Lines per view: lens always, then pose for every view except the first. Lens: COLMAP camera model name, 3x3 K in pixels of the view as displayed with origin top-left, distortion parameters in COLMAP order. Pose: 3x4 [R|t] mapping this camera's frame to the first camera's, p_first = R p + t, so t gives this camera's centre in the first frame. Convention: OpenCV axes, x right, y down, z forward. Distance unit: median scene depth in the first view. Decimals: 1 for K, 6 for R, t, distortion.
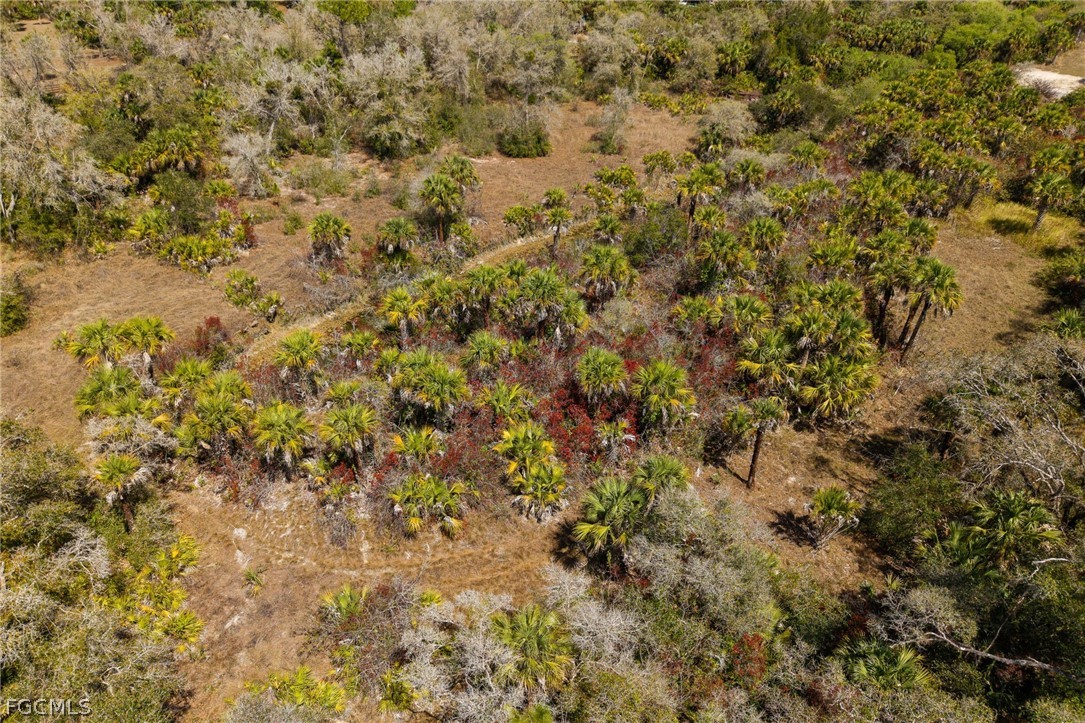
lens RADIAL K [[767.0, 0, 542.5], [0, 767.0, 361.5], [0, 0, 1]] dist [-0.002299, -0.002349]
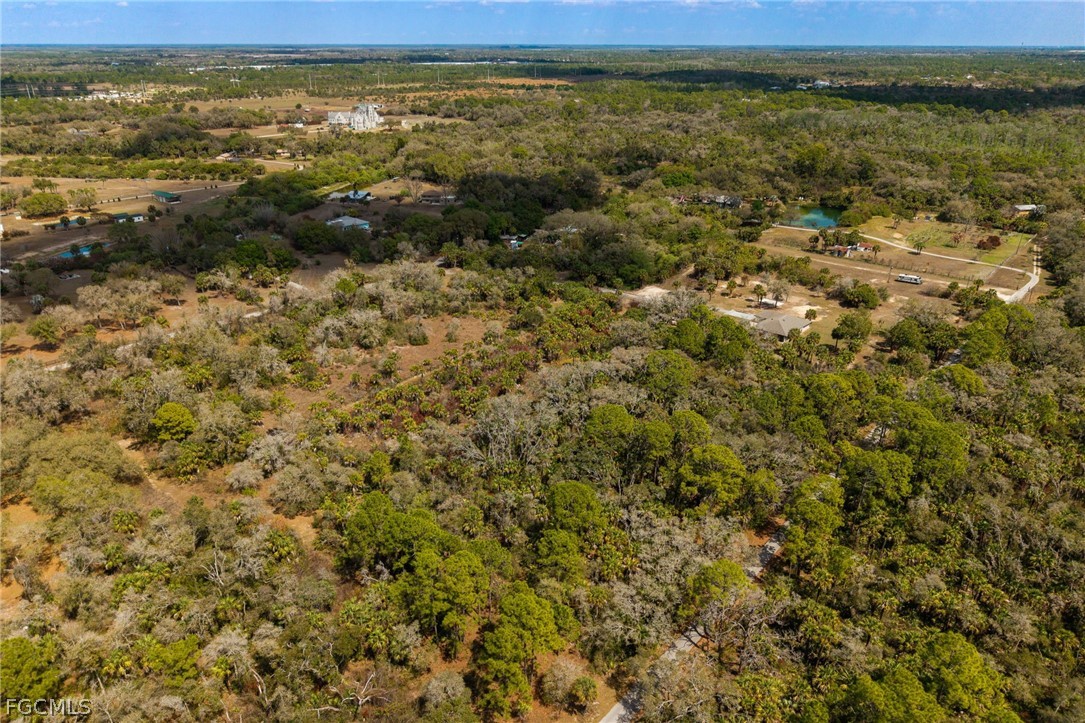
lens RADIAL K [[767.0, 0, 542.5], [0, 767.0, 361.5], [0, 0, 1]] dist [-0.002299, -0.002349]
pose [[0.996003, -0.049543, 0.074322, 0.252486], [0.060418, 0.986523, -0.152057, 0.276785], [-0.065787, 0.155940, 0.985573, -2.054850]]
